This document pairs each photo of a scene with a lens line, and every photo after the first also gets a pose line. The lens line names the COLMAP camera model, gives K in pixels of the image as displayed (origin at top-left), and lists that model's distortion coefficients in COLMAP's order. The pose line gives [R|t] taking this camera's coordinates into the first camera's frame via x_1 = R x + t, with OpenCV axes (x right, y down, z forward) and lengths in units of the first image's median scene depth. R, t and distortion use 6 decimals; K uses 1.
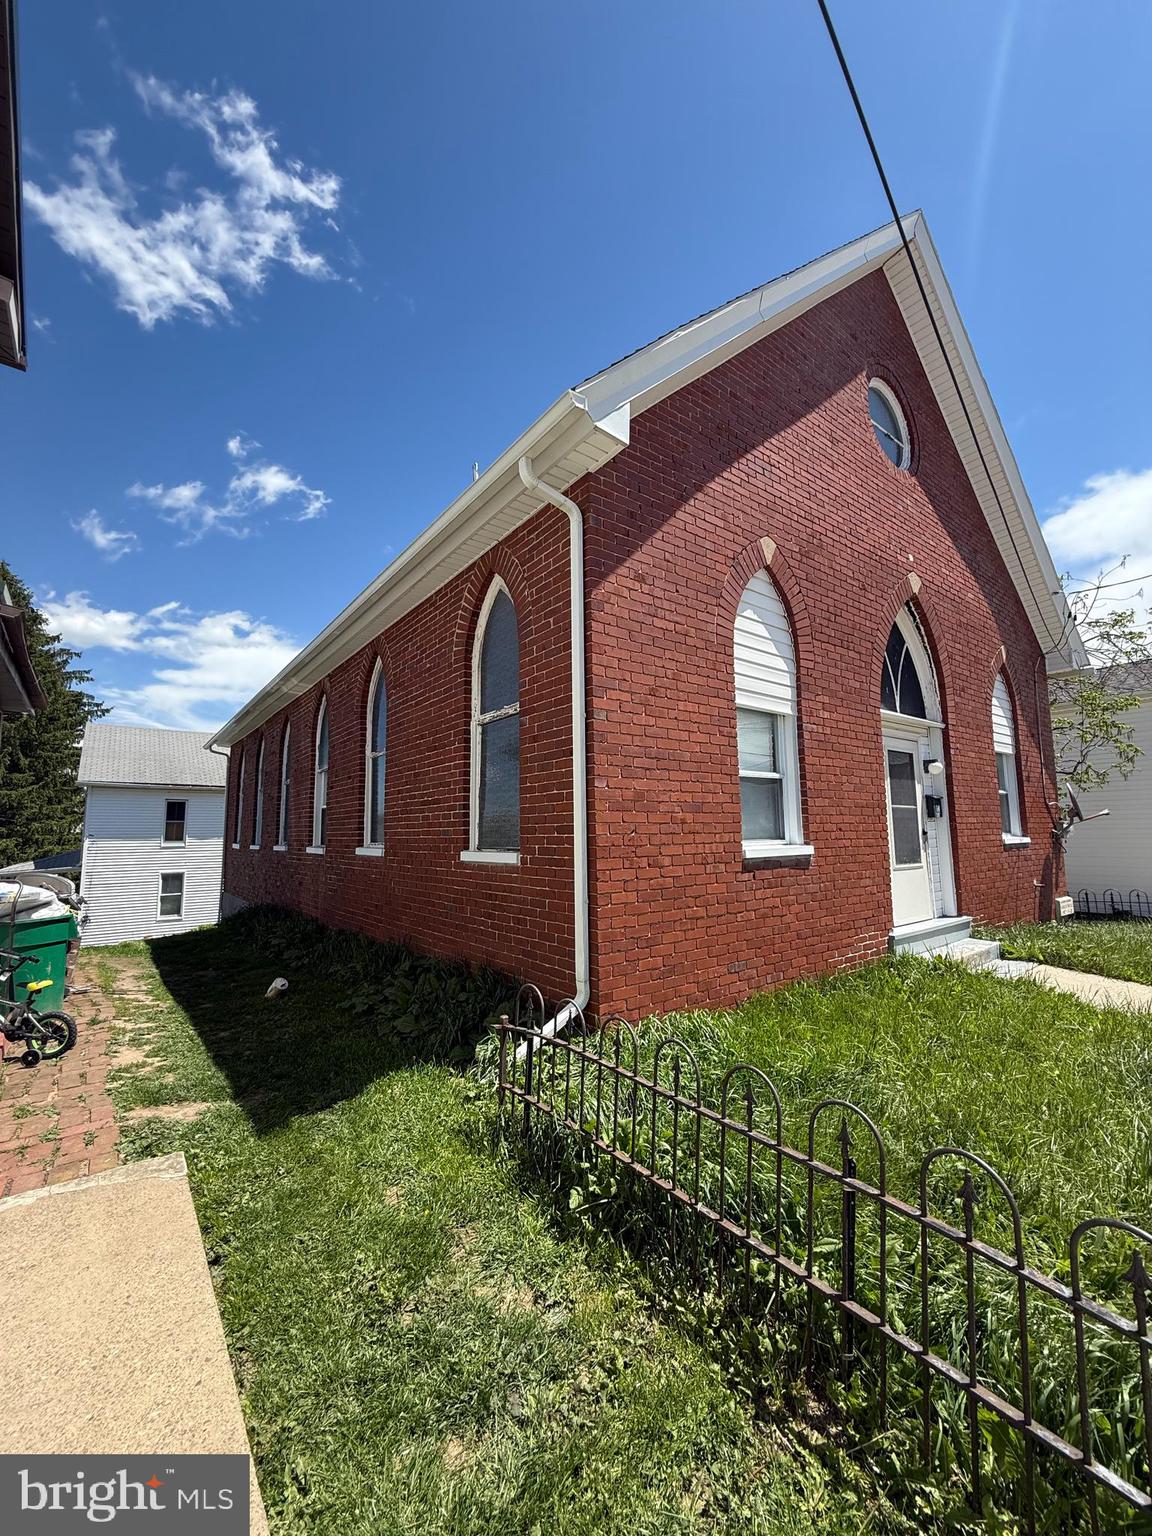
lens RADIAL K [[610.4, 0, 577.5], [0, 610.4, 763.8], [0, 0, 1]] dist [0.001977, 0.000087]
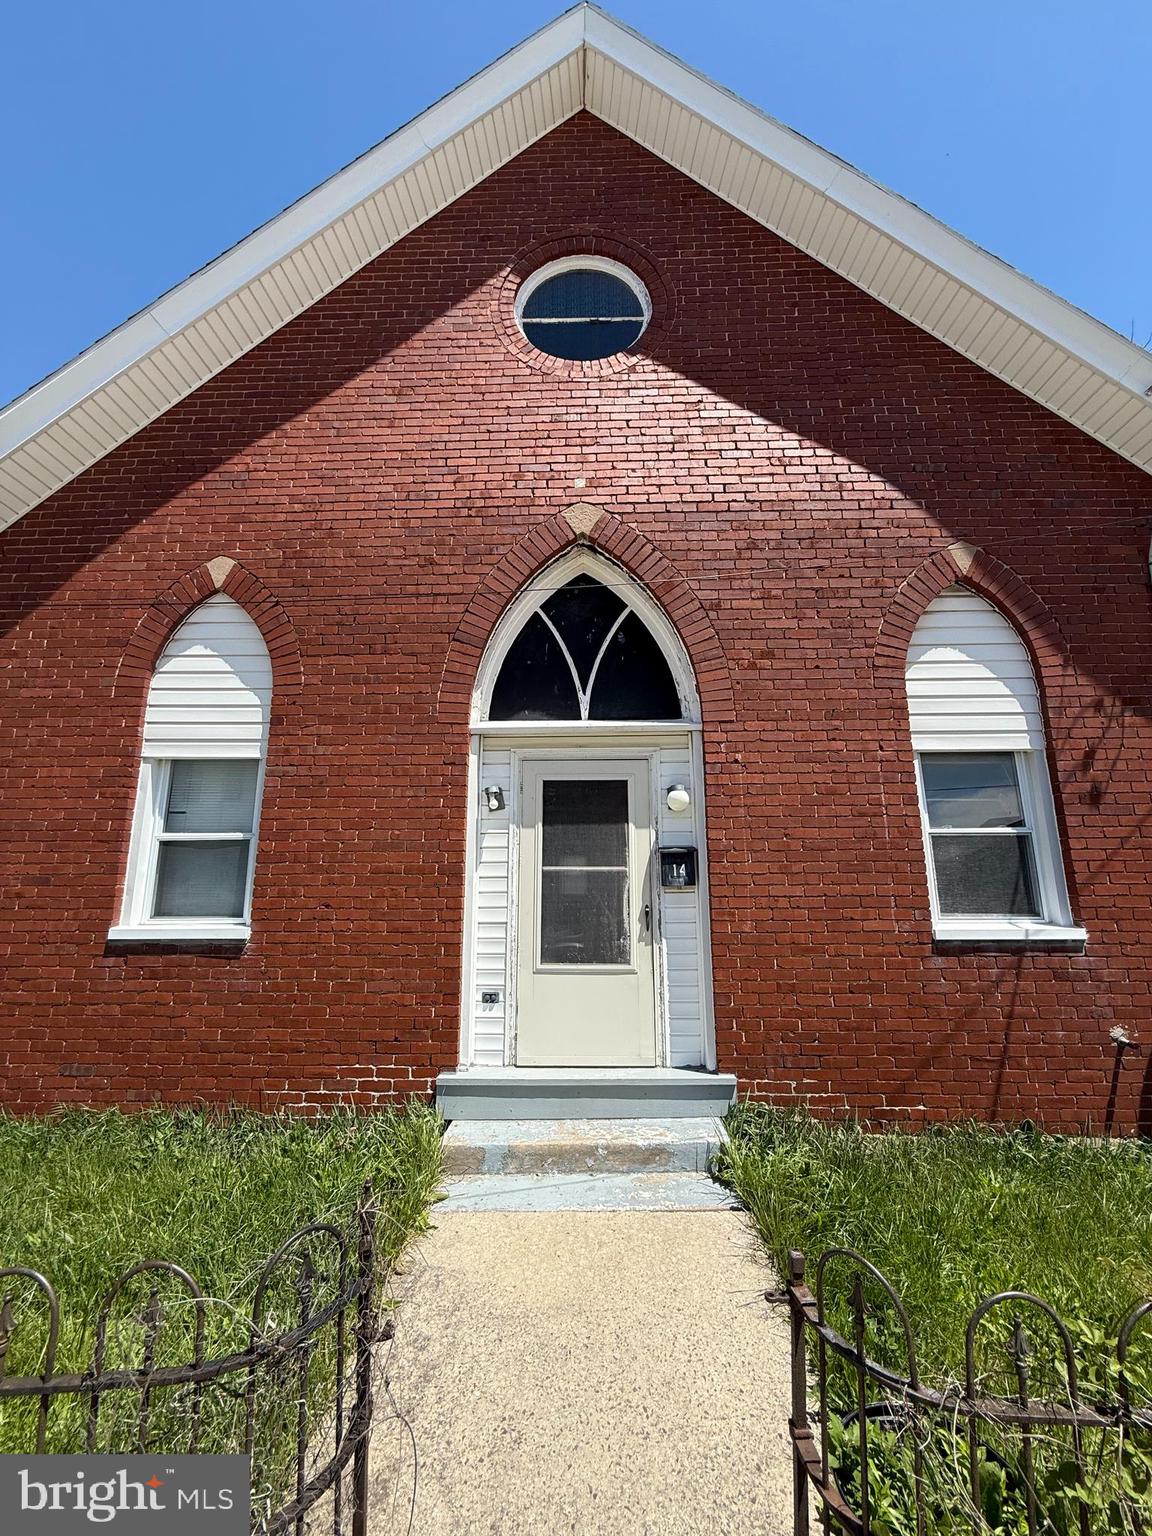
lens RADIAL K [[610.4, 0, 577.5], [0, 610.4, 763.8], [0, 0, 1]] dist [0.001977, 0.000087]
pose [[0.787967, -0.118310, -0.604244, 1.136835], [0.059693, 0.991422, -0.116275, 0.043987], [0.612817, 0.055552, 0.788270, 0.616641]]
